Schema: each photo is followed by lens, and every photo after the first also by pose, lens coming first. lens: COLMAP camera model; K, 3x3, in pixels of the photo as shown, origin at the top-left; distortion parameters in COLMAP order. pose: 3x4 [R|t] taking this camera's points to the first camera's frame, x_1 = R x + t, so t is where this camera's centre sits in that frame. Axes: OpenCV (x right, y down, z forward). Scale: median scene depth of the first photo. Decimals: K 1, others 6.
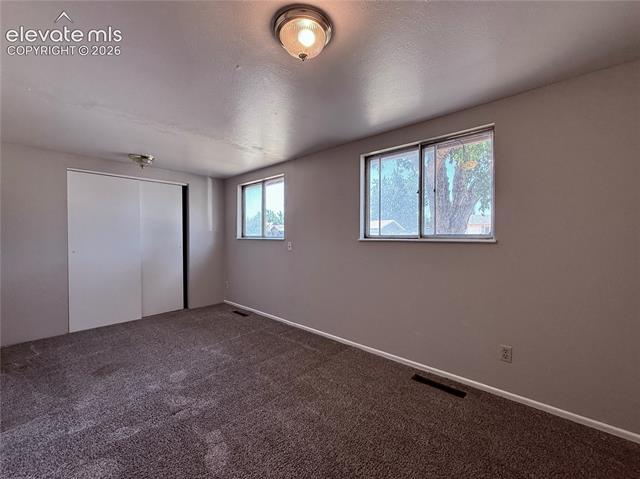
lens RADIAL K [[266.4, 0, 324.5], [0, 266.4, 237.7], [0, 0, 1]] dist [0.000224, 0.000072]
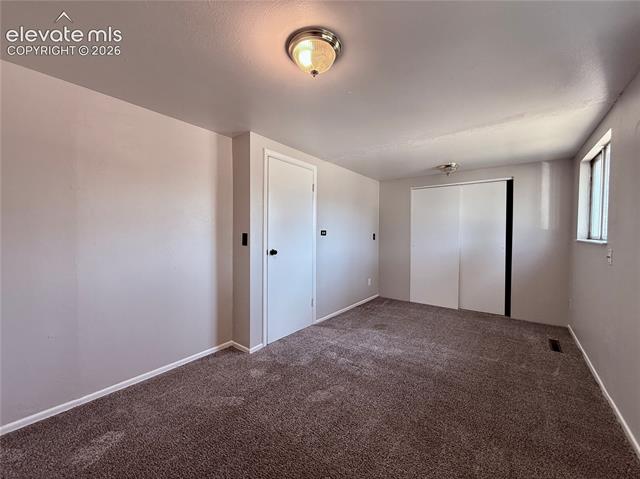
lens RADIAL K [[266.4, 0, 324.5], [0, 266.4, 237.7], [0, 0, 1]] dist [0.000224, 0.000072]
pose [[0.070625, 0.019220, -0.997318, 0.378298], [-0.013760, 0.999738, 0.018292, -0.009035], [0.997408, 0.012431, 0.070871, 0.360233]]
